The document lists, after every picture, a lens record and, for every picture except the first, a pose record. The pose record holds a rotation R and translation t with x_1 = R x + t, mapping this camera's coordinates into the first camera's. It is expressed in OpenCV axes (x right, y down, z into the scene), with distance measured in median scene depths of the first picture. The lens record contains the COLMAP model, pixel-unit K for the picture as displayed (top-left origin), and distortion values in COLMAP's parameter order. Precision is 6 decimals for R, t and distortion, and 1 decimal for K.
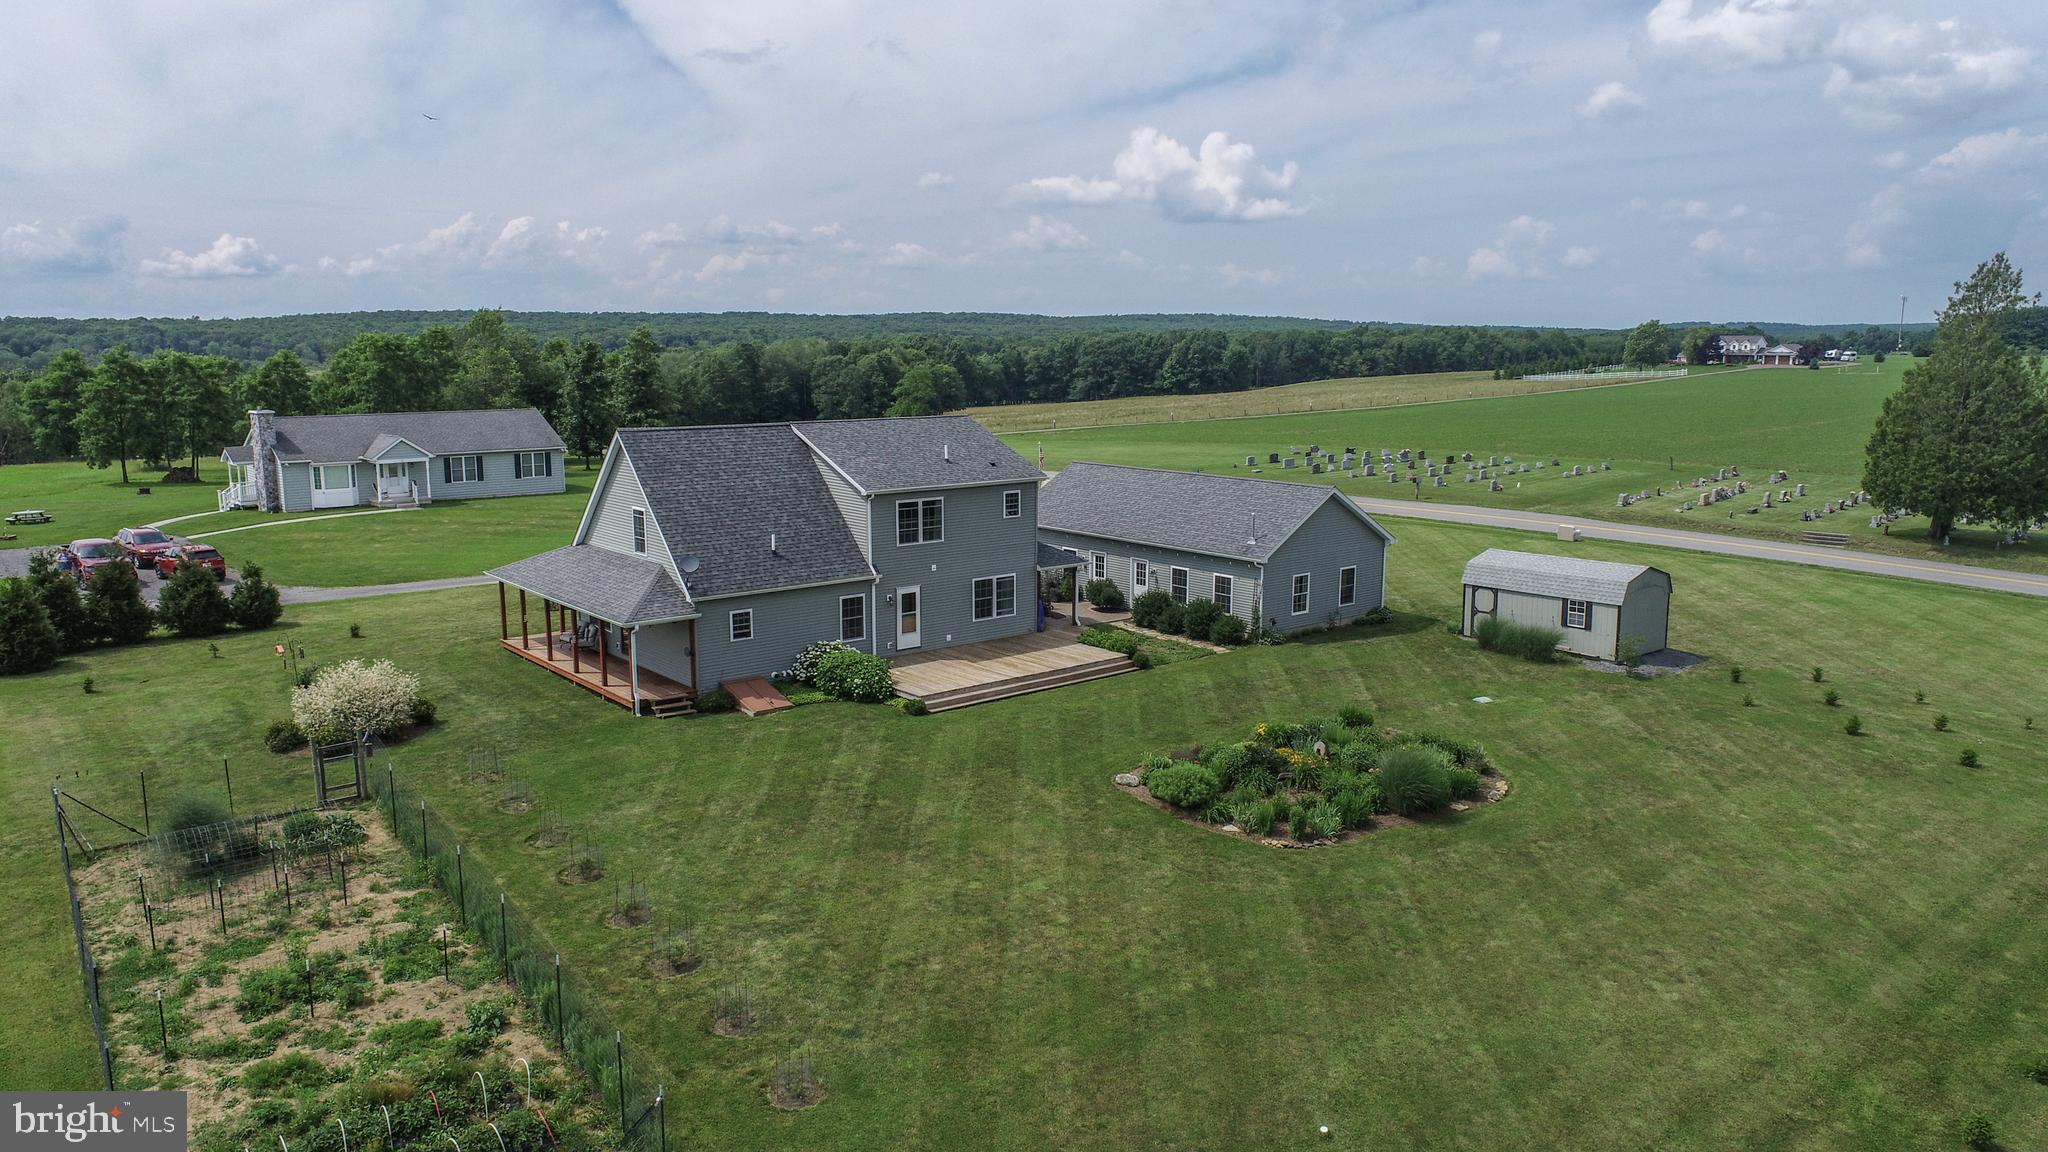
lens RADIAL K [[1391.0, 0, 1021.2], [0, 1391.0, 582.6], [0, 0, 1]] dist [-0.011206, 0.005454]
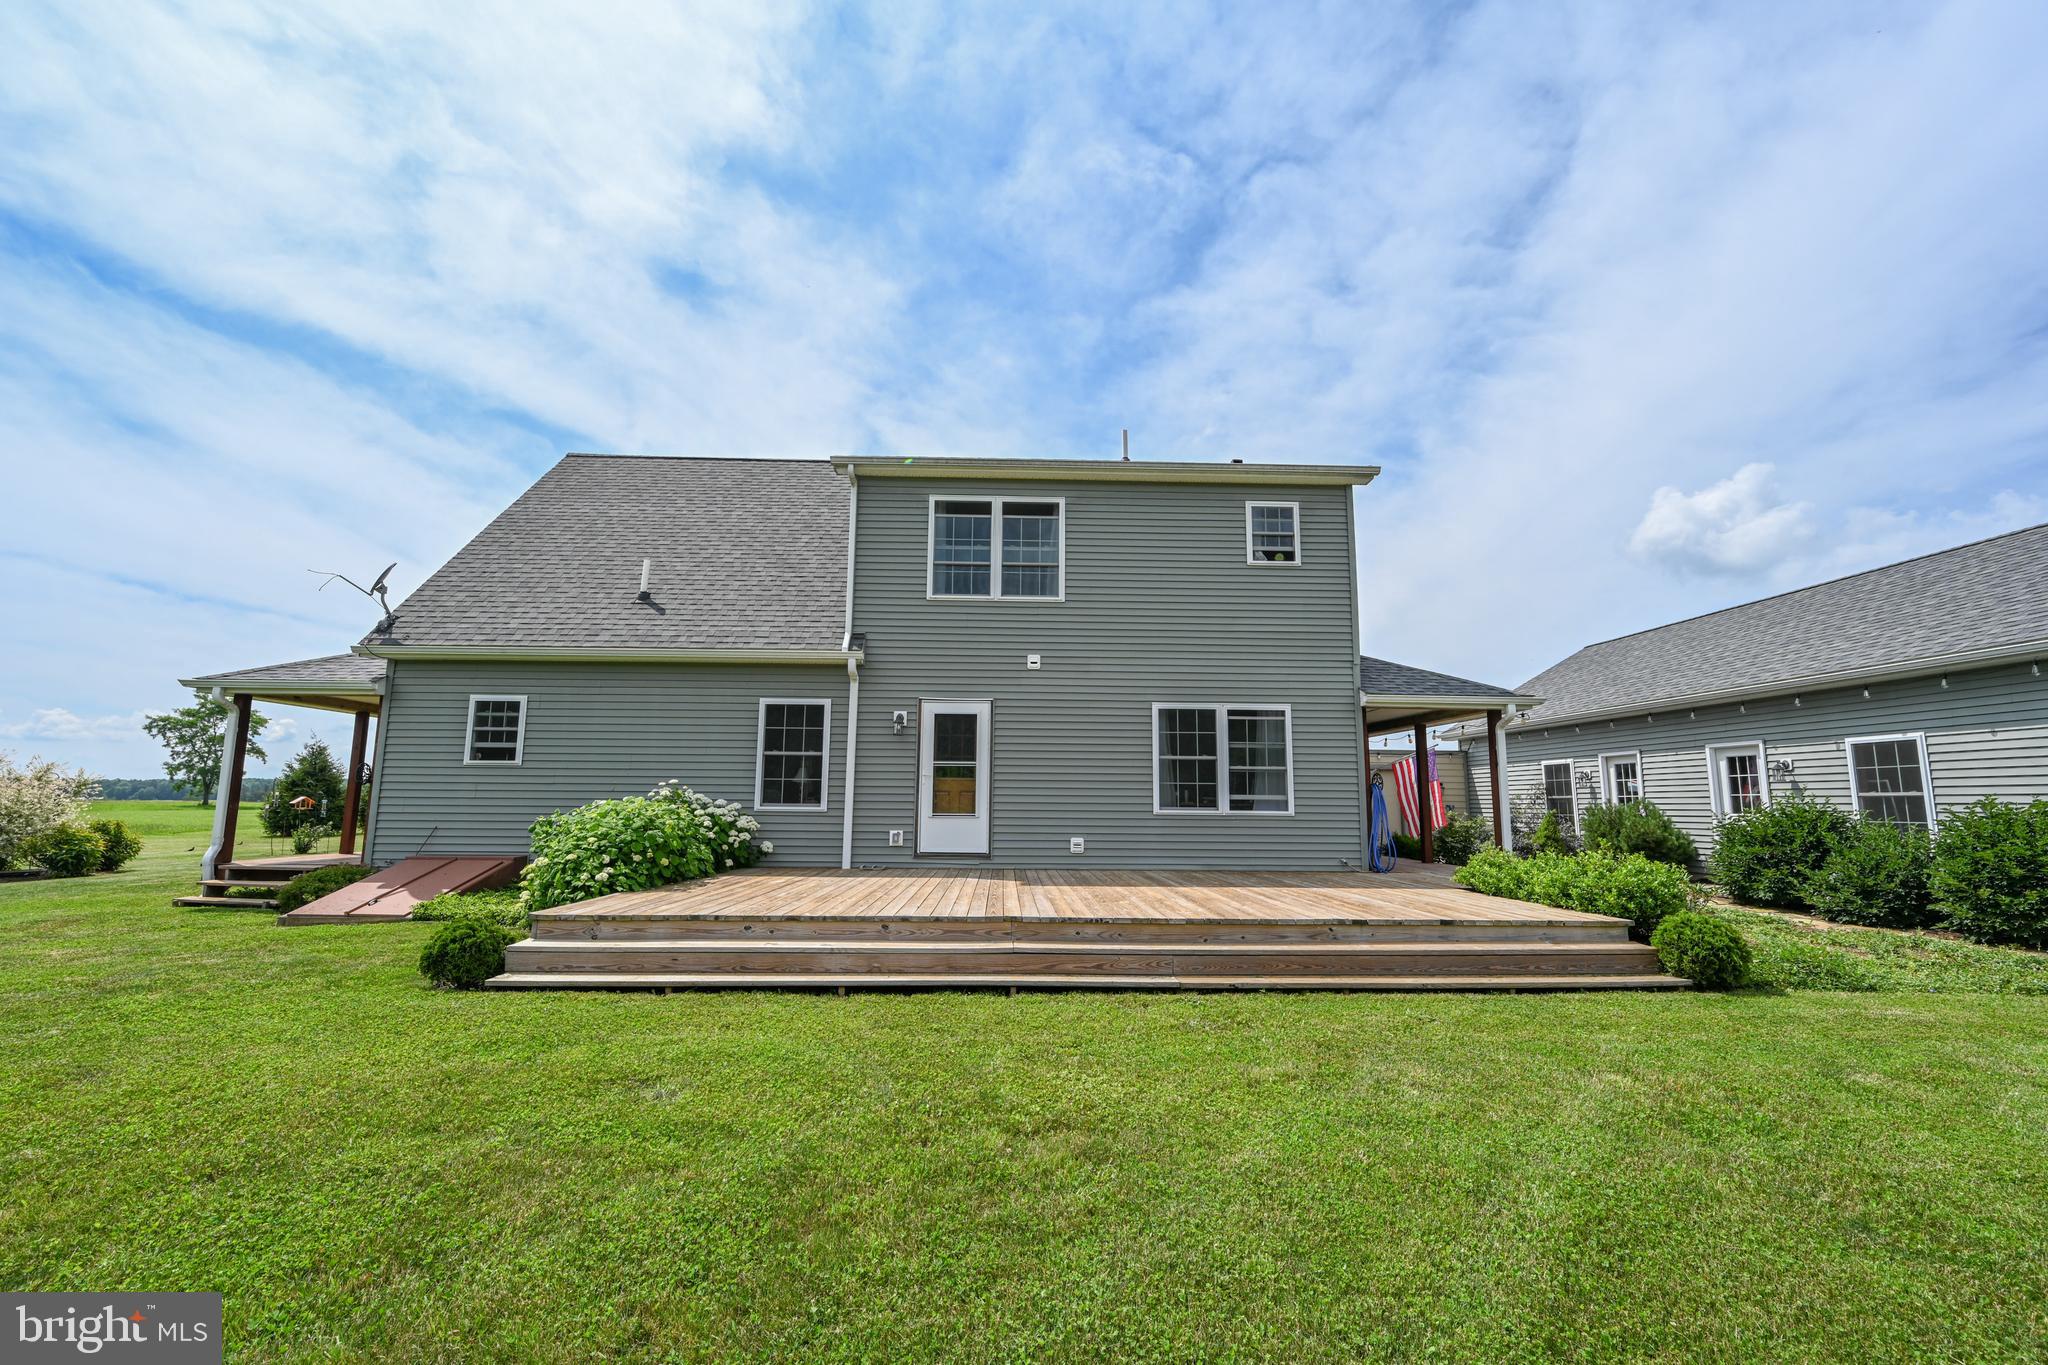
lens RADIAL K [[821.2, 0, 1024.8], [0, 821.2, 682.3], [0, 0, 1]] dist [0.002433, 0.000234]
pose [[0.788026, -0.085386, -0.609692, 0.080577], [-0.114679, 0.952643, -0.281637, 0.062407], [0.604867, 0.291857, 0.740916, 0.801847]]
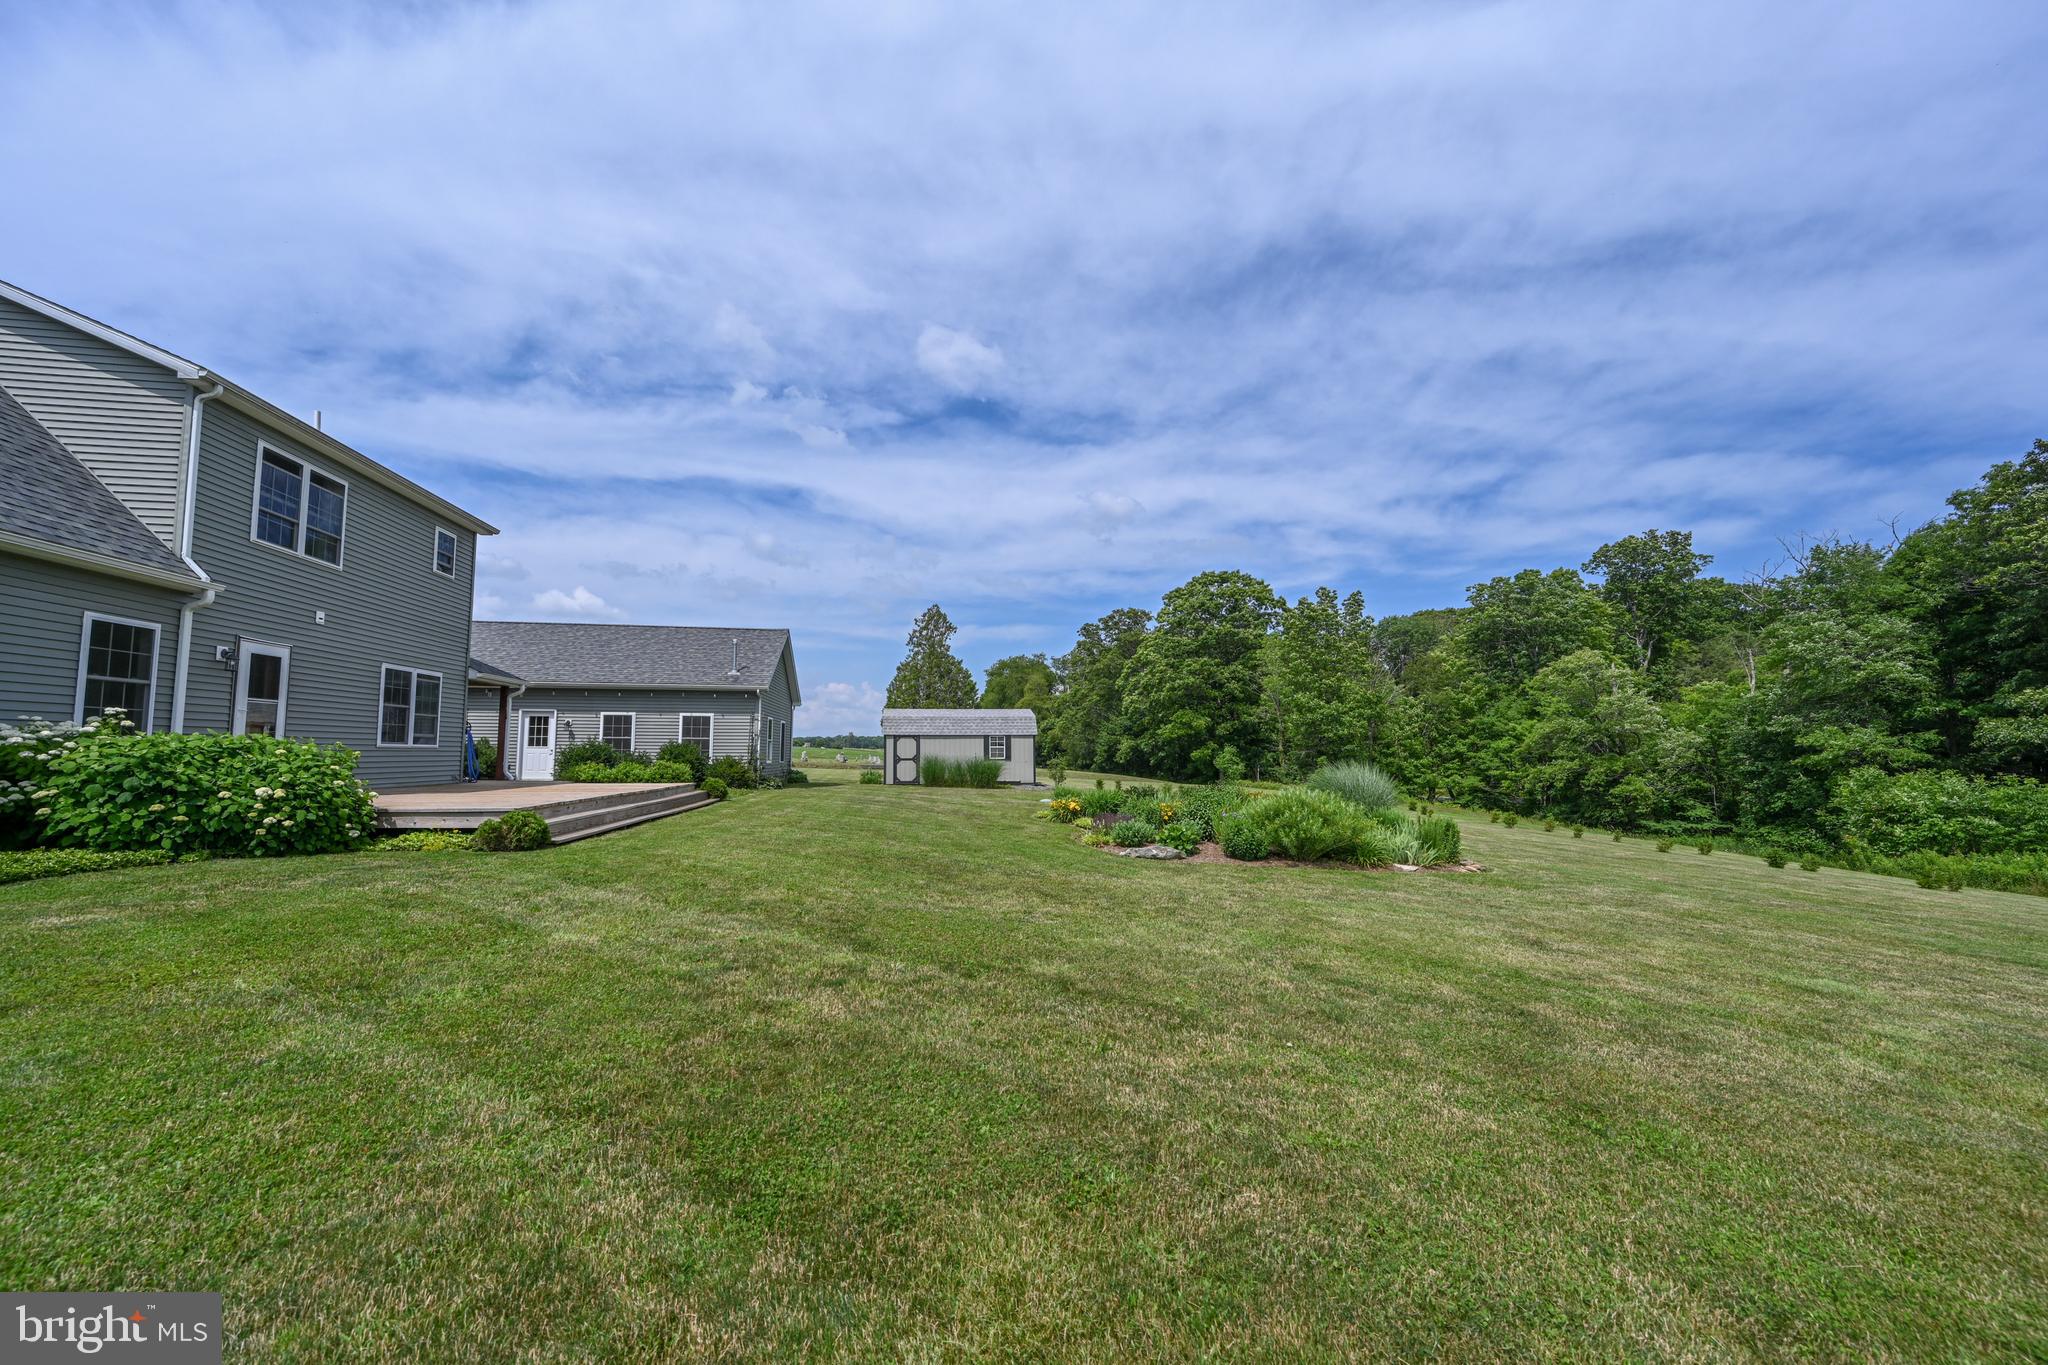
lens RADIAL K [[805.7, 0, 1021.7], [0, 805.7, 698.8], [0, 0, 1]] dist [-0.005656, -0.000059]
pose [[0.519716, 0.060656, 0.852183, -0.167158], [0.142365, 0.977381, -0.156391, 0.092427], [-0.842394, 0.202599, 0.499326, 0.648436]]
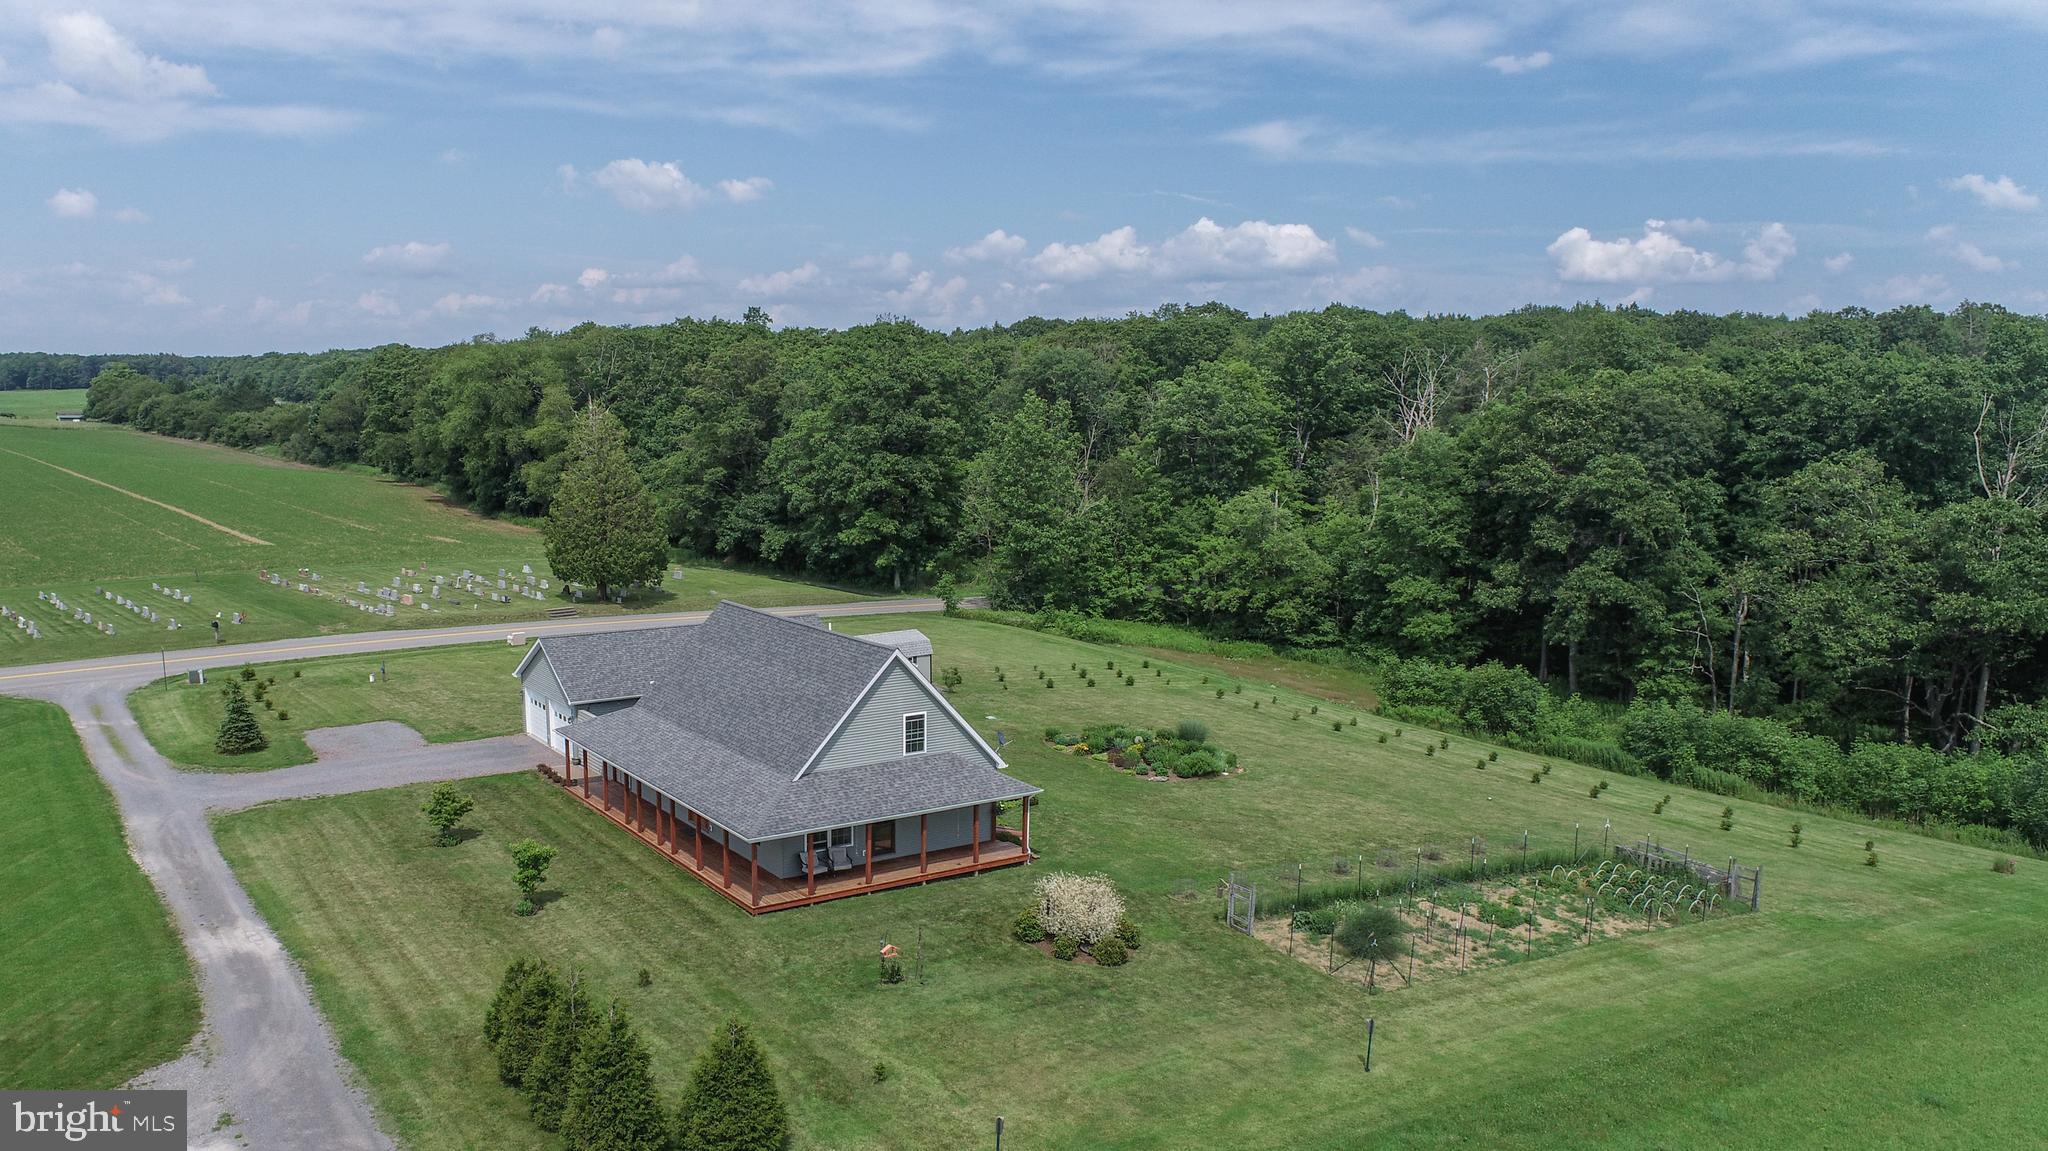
lens RADIAL K [[1546.4, 0, 902.2], [0, 1546.4, 637.2], [0, 0, 1]] dist [-0.011984, 0.006596]
pose [[0.135593, -0.164328, 0.977042, -1.357350], [0.167612, 0.975740, 0.140849, -0.265930], [-0.976484, 0.144666, 0.159846, 0.730566]]
